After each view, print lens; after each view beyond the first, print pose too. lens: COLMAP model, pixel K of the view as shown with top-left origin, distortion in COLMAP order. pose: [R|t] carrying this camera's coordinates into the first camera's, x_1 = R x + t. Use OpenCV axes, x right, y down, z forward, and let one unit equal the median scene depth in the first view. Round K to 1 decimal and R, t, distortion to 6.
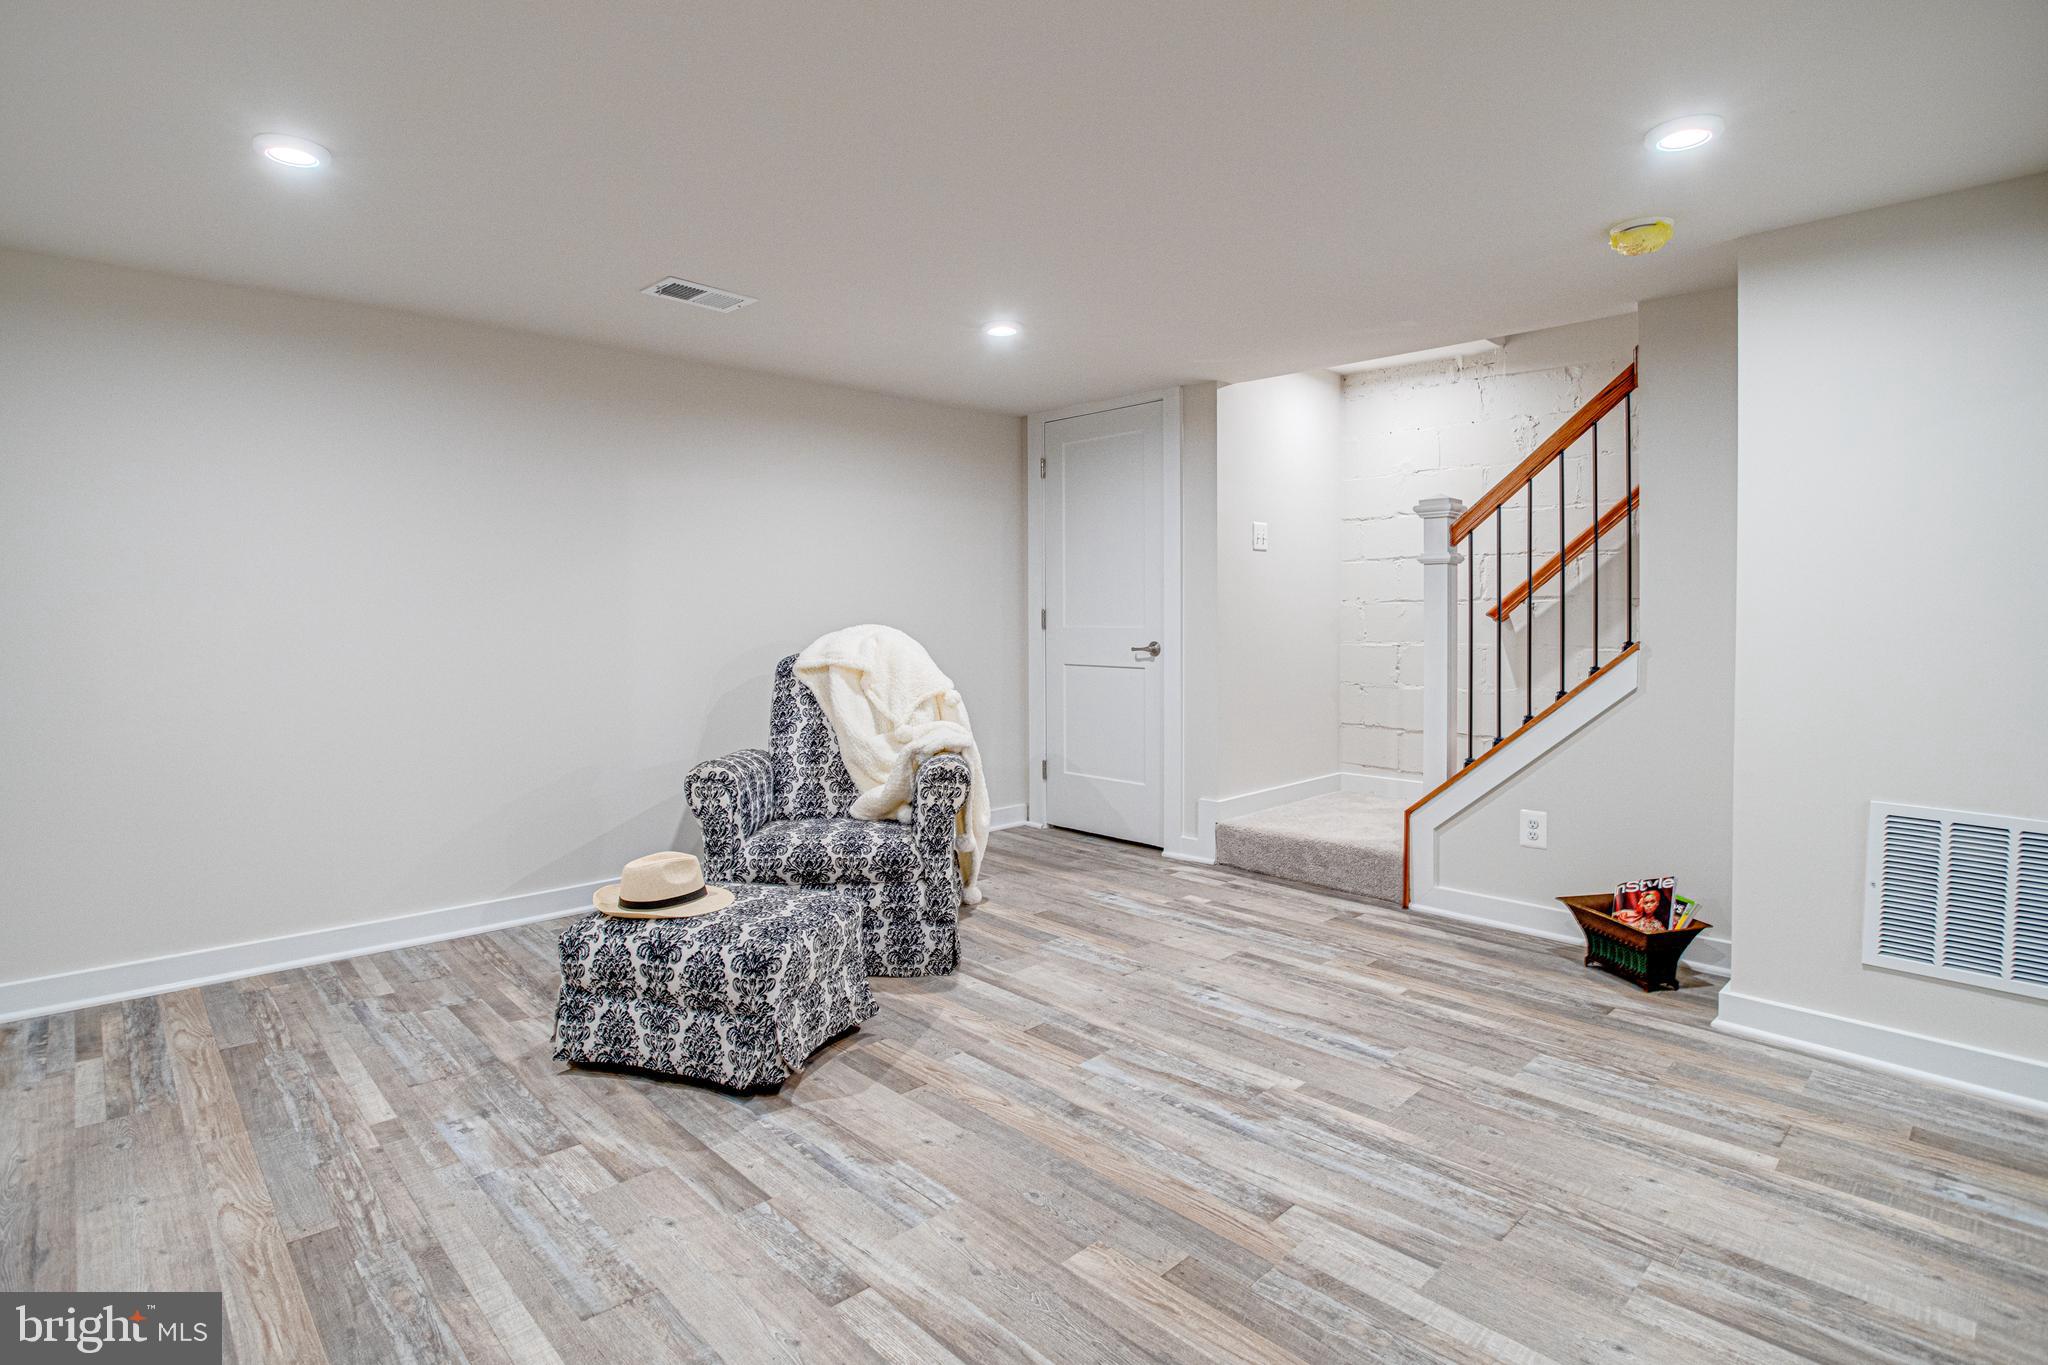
lens RADIAL K [[1026.5, 0, 1024.0], [0, 1026.5, 682.5], [0, 0, 1]] dist [-0.056173, 0.025294]
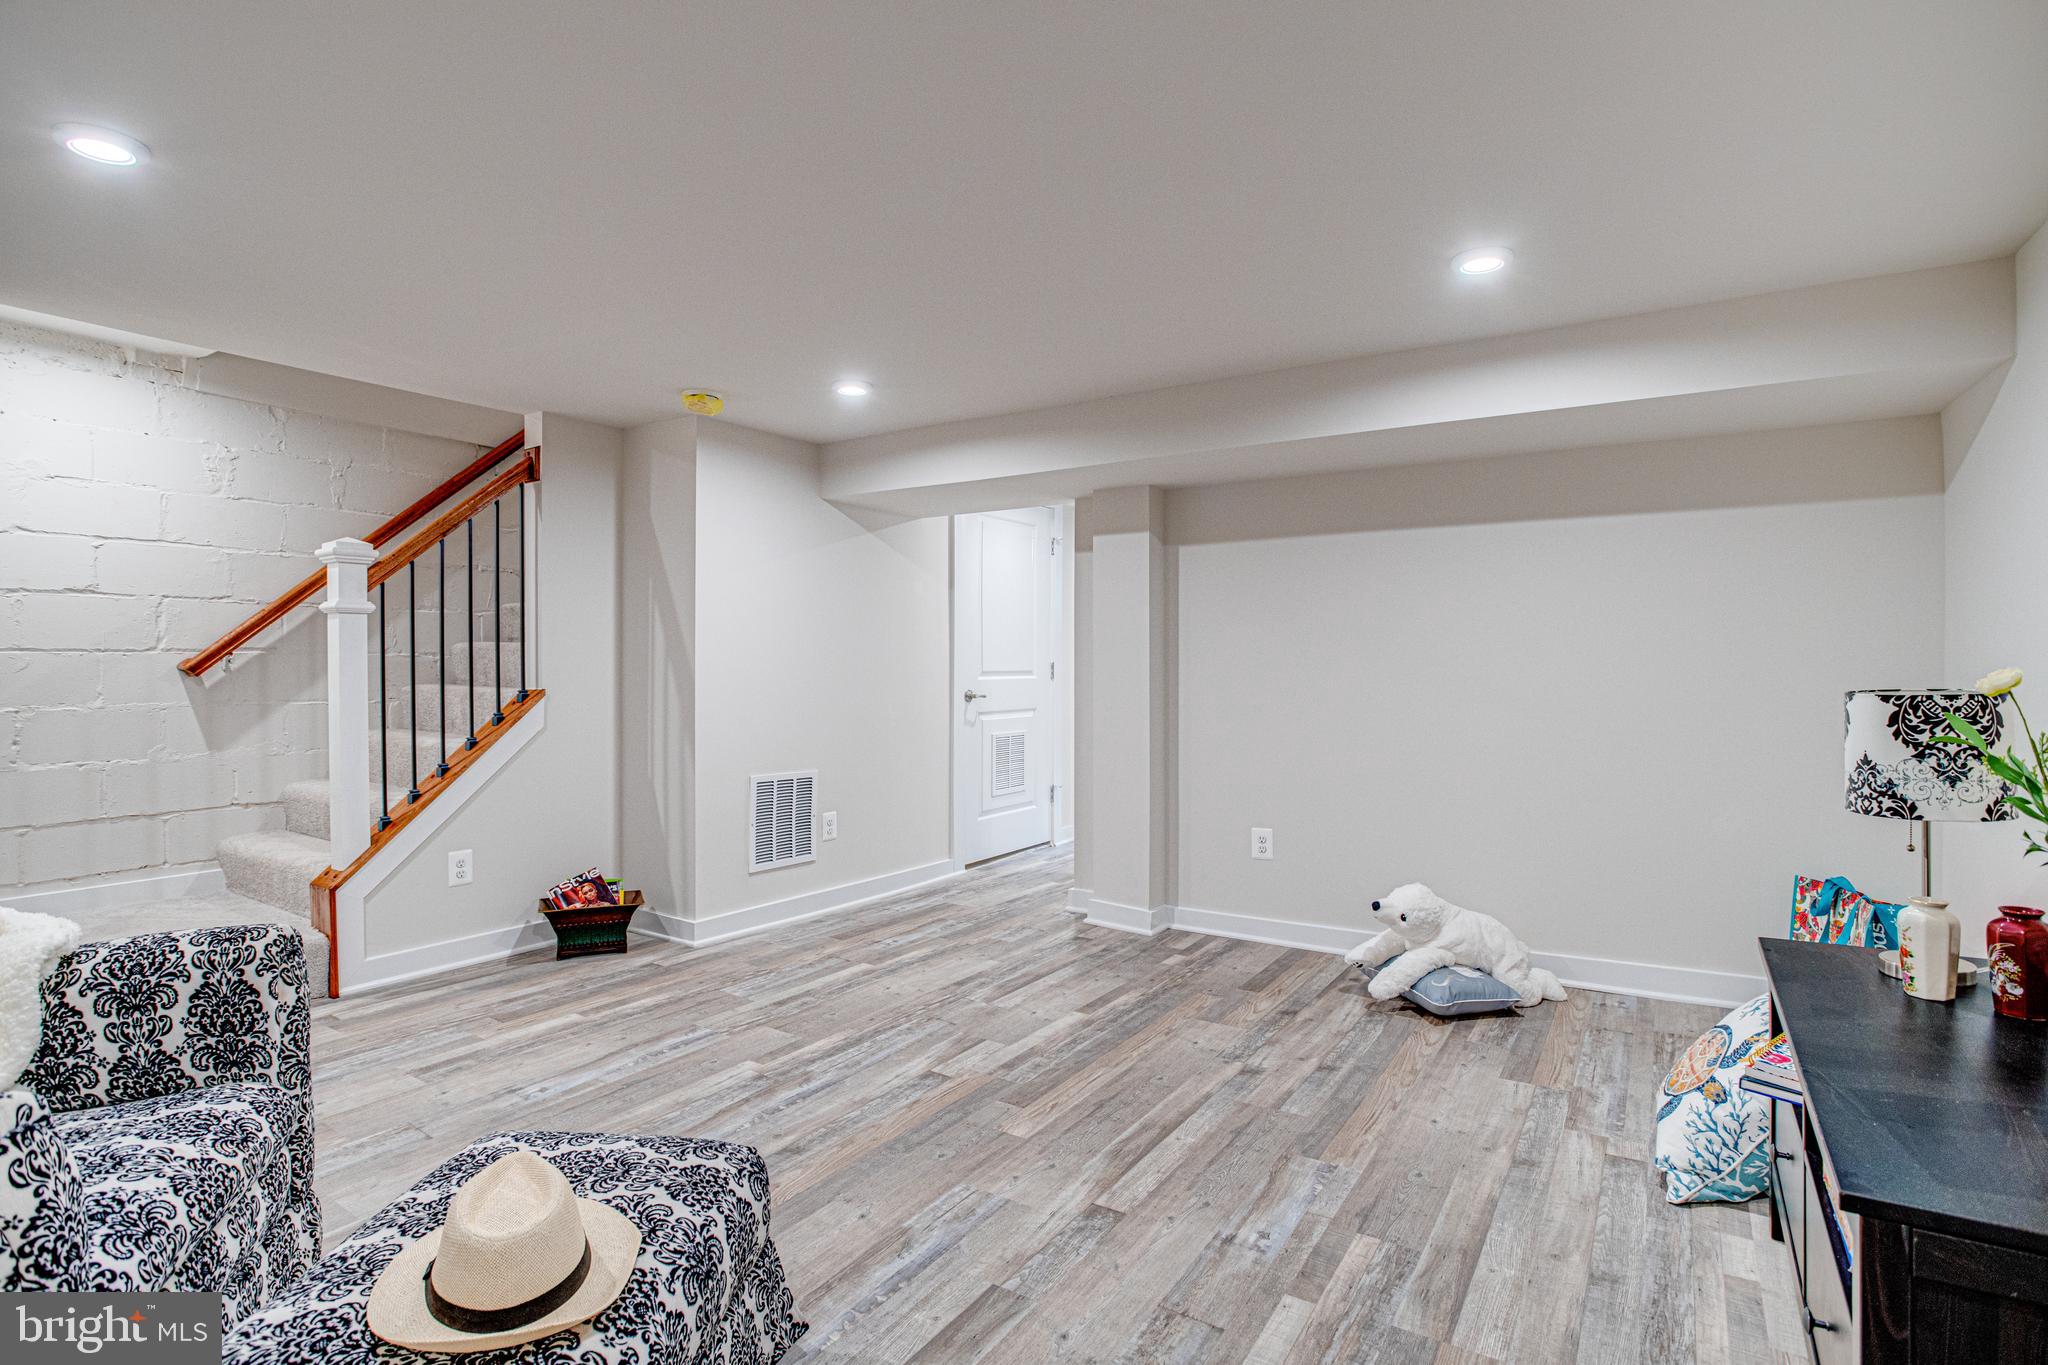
lens RADIAL K [[1026.5, 0, 1024.0], [0, 1026.5, 682.5], [0, 0, 1]] dist [-0.056173, 0.025294]
pose [[-0.243250, -0.009636, 0.969916, -0.887643], [0.061016, 0.997818, 0.025216, -0.052245], [-0.968043, 0.065314, -0.242131, 0.890669]]
